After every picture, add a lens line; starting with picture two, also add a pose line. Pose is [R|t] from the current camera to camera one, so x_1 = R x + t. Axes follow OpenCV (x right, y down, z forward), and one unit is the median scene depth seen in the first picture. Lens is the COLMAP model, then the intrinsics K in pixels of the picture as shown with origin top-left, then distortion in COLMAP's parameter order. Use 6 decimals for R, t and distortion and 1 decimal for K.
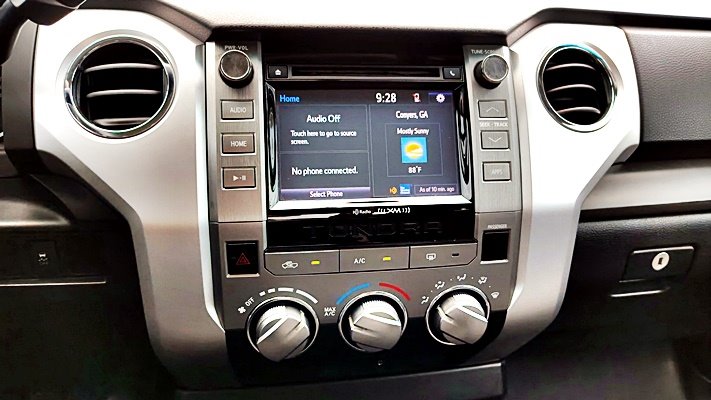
lens RADIAL K [[495.9, 0, 358.3], [0, 495.9, 196.8], [0, 0, 1]] dist [-0.000759, -0.005812]
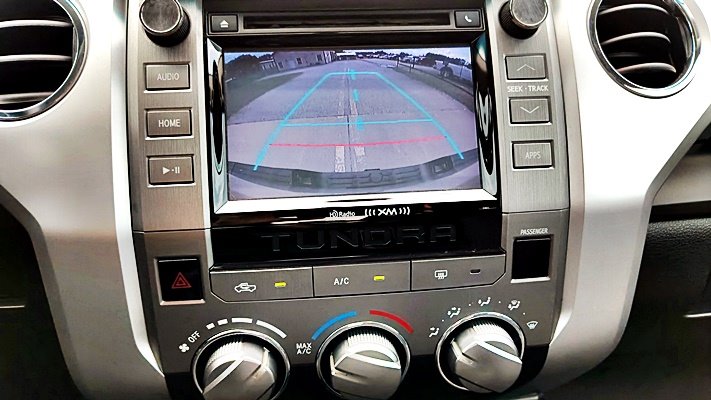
lens RADIAL K [[495.9, 0, 358.3], [0, 495.9, 196.8], [0, 0, 1]] dist [-0.000759, -0.005812]
pose [[0.997410, -0.014441, -0.070455, 0.078828], [0.015990, 0.999641, 0.021481, -0.009633], [0.070120, -0.022552, 0.997284, 0.271169]]
